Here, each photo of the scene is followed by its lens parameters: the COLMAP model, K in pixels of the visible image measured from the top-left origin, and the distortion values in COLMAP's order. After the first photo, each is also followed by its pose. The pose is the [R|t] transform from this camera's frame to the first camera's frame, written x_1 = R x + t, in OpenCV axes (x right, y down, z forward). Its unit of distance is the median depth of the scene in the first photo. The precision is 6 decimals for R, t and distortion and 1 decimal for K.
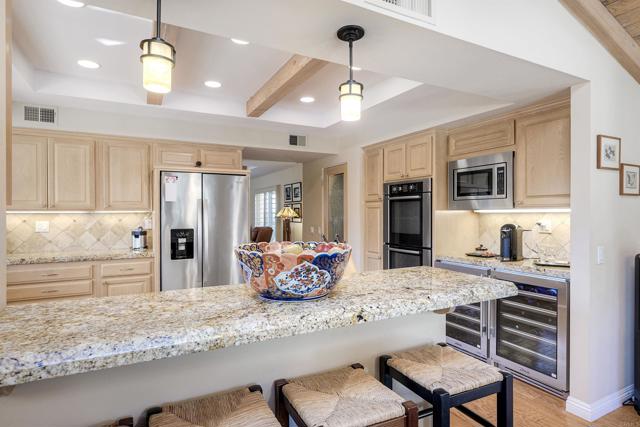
lens RADIAL K [[348.5, 0, 320.3], [0, 348.5, 216.2], [0, 0, 1]] dist [0.000112, 0.000384]
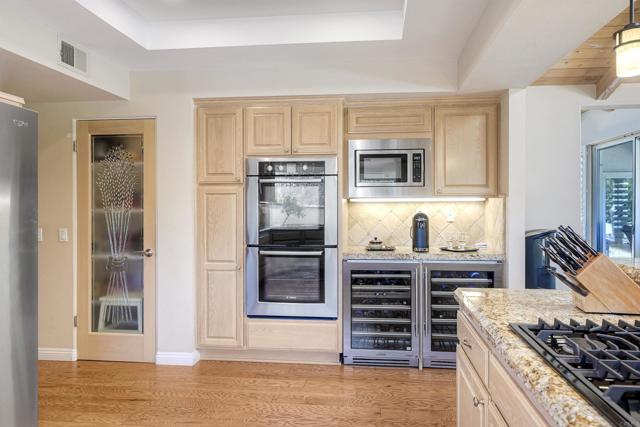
lens RADIAL K [[419.9, 0, 320.0], [0, 419.9, 209.6], [0, 0, 1]] dist [-0.001581, 0.000324]
pose [[0.565461, -0.006974, 0.824745, -0.513931], [0.007587, 0.999966, 0.003254, 0.006016], [-0.824740, 0.004418, 0.565495, 0.510412]]
